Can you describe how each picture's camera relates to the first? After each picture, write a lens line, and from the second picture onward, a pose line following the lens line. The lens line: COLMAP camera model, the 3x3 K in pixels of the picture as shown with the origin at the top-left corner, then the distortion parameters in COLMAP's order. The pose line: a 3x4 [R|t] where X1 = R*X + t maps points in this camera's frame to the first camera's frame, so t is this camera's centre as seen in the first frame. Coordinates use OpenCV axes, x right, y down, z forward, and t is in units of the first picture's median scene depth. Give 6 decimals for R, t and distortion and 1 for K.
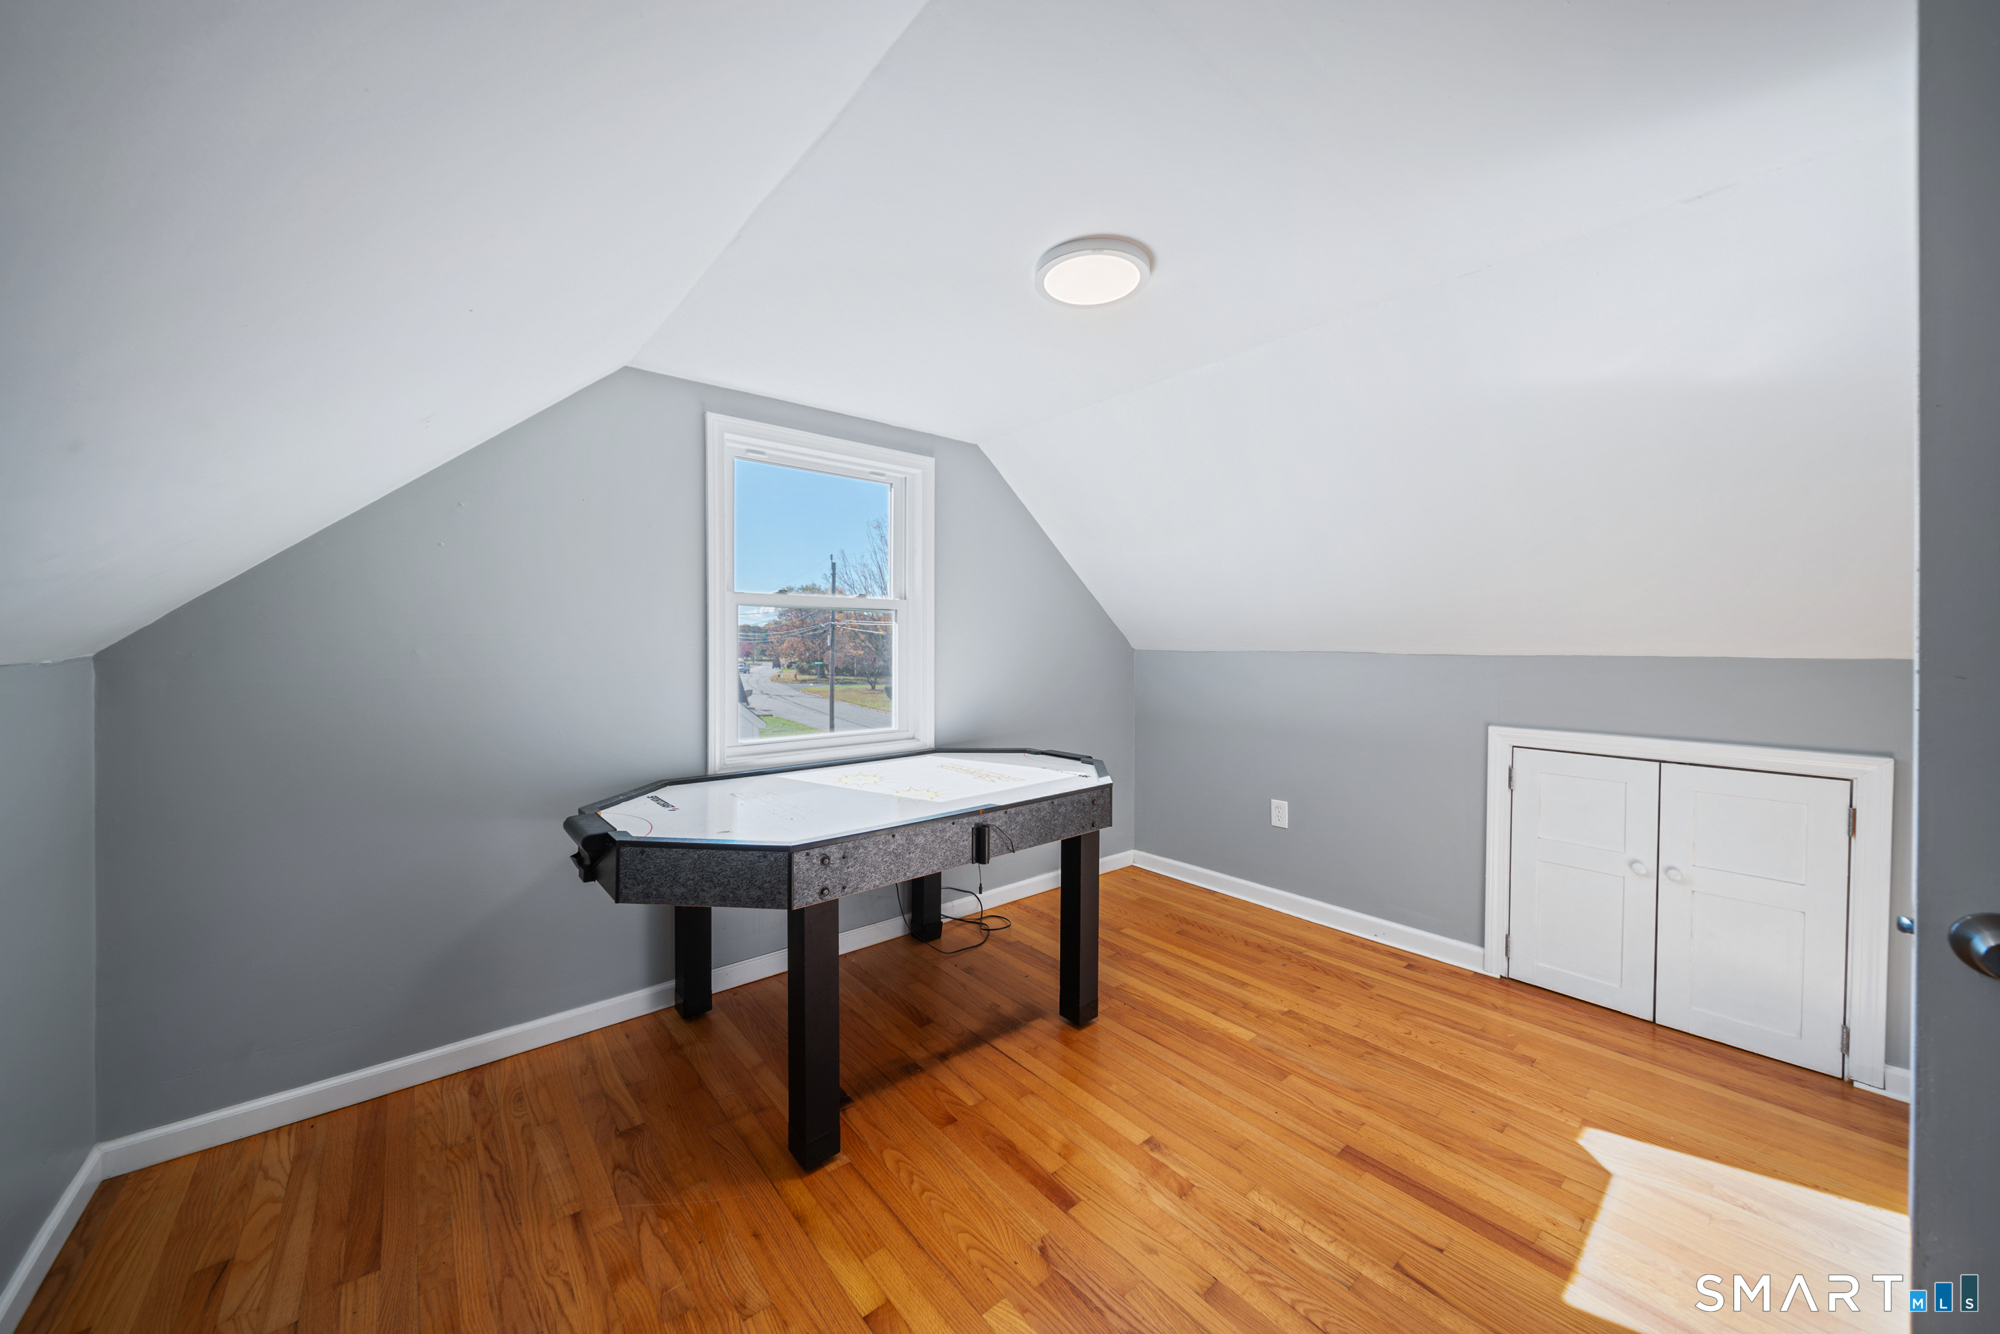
lens RADIAL K [[705.1, 0, 998.7], [0, 705.1, 652.6], [0, 0, 1]] dist [-0.000331, -0.000028]
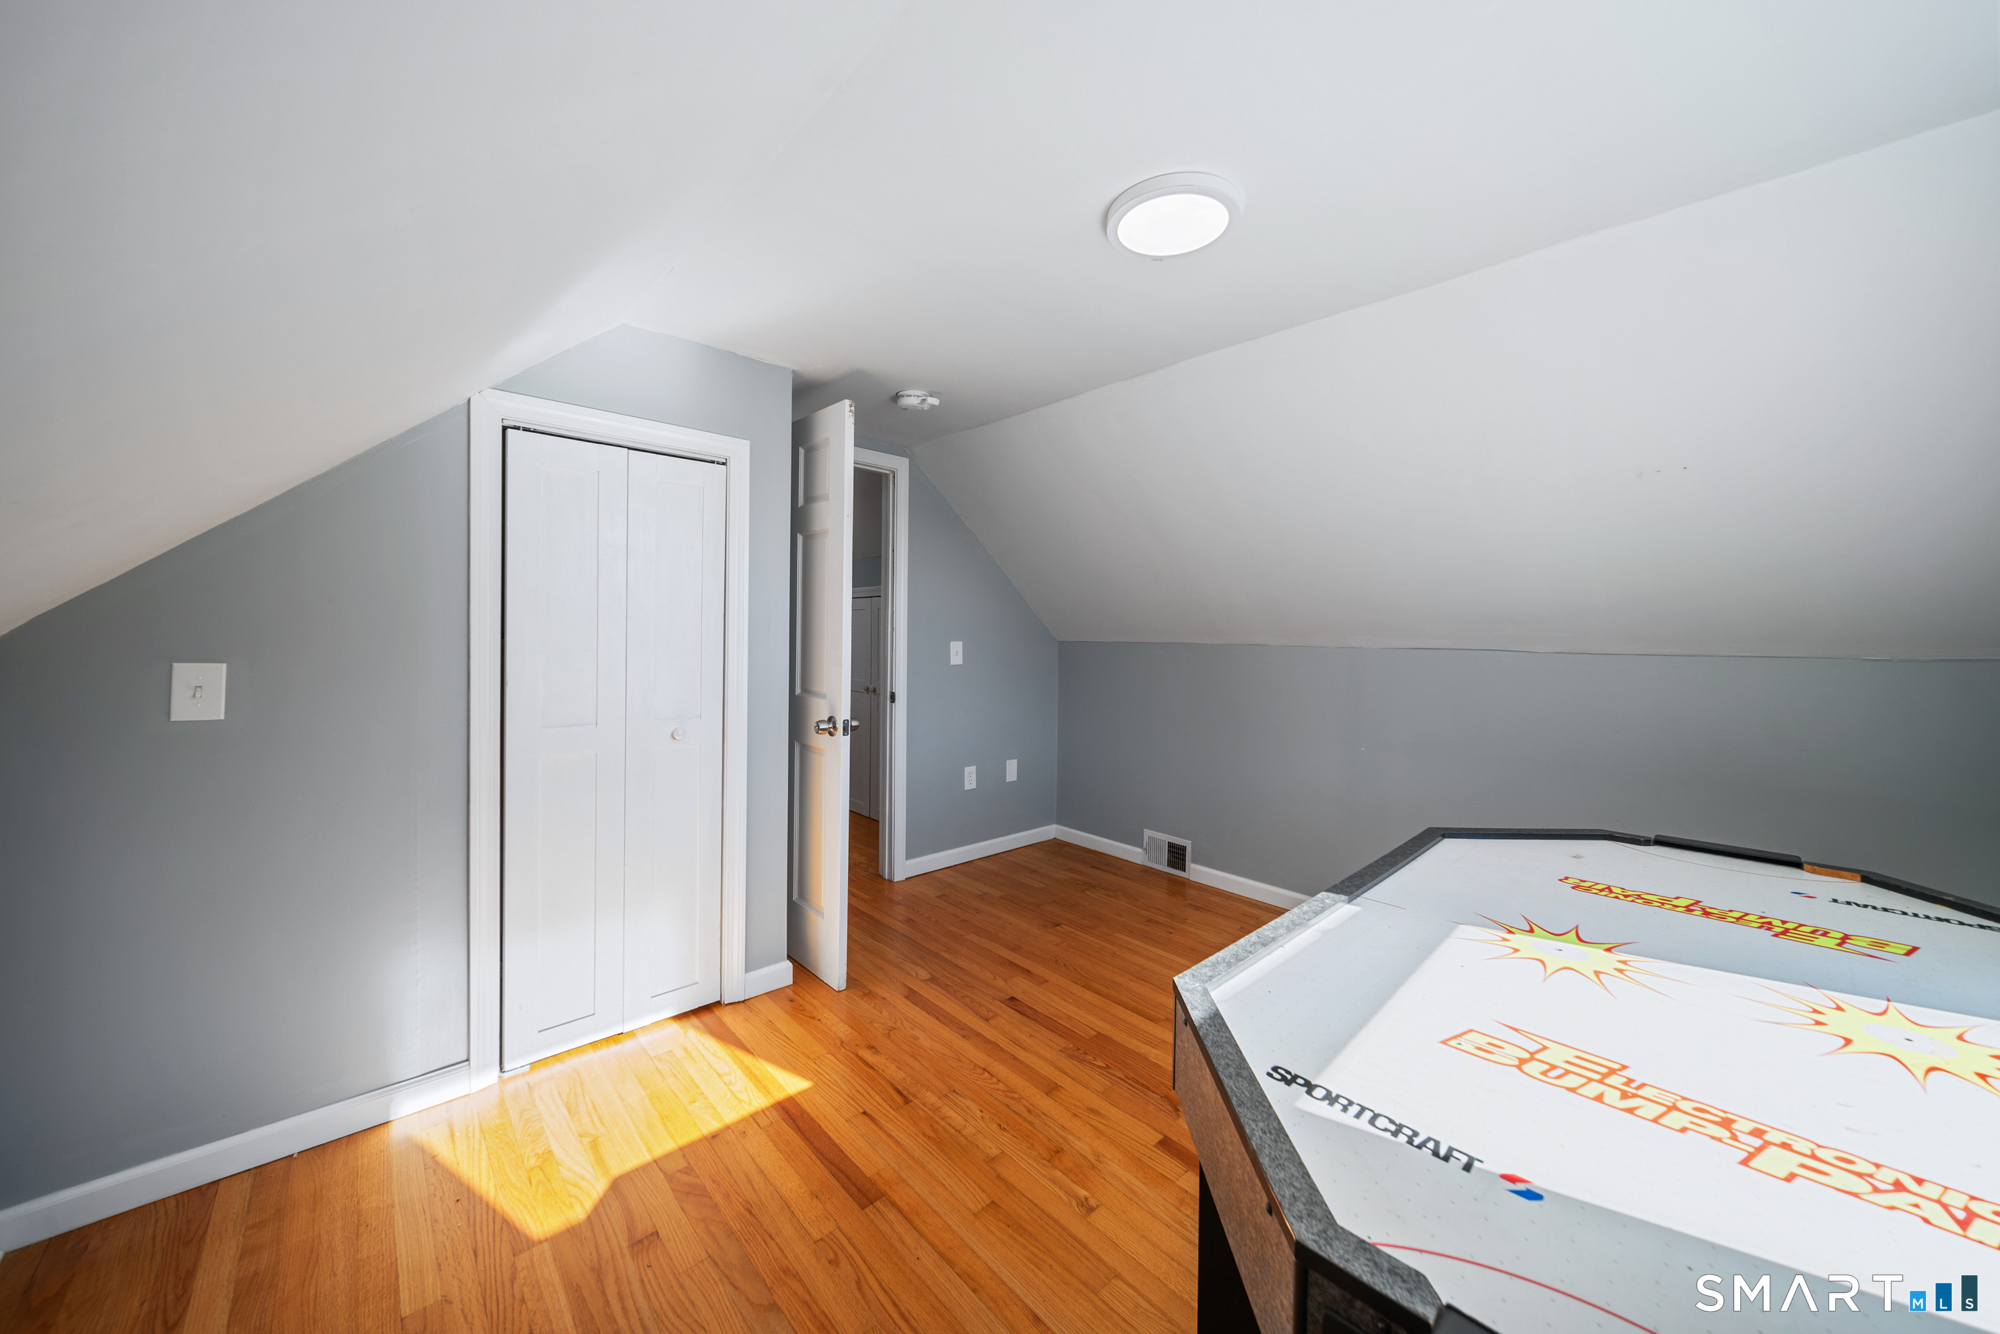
lens RADIAL K [[705.1, 0, 1000.8], [0, 705.1, 650.0], [0, 0, 1]] dist [-0.000331, -0.000028]
pose [[-0.998853, -0.009005, -0.047026, 0.387086], [-0.011167, 0.998882, 0.045931, -0.029194], [0.046560, 0.046404, -0.997837, 1.912219]]
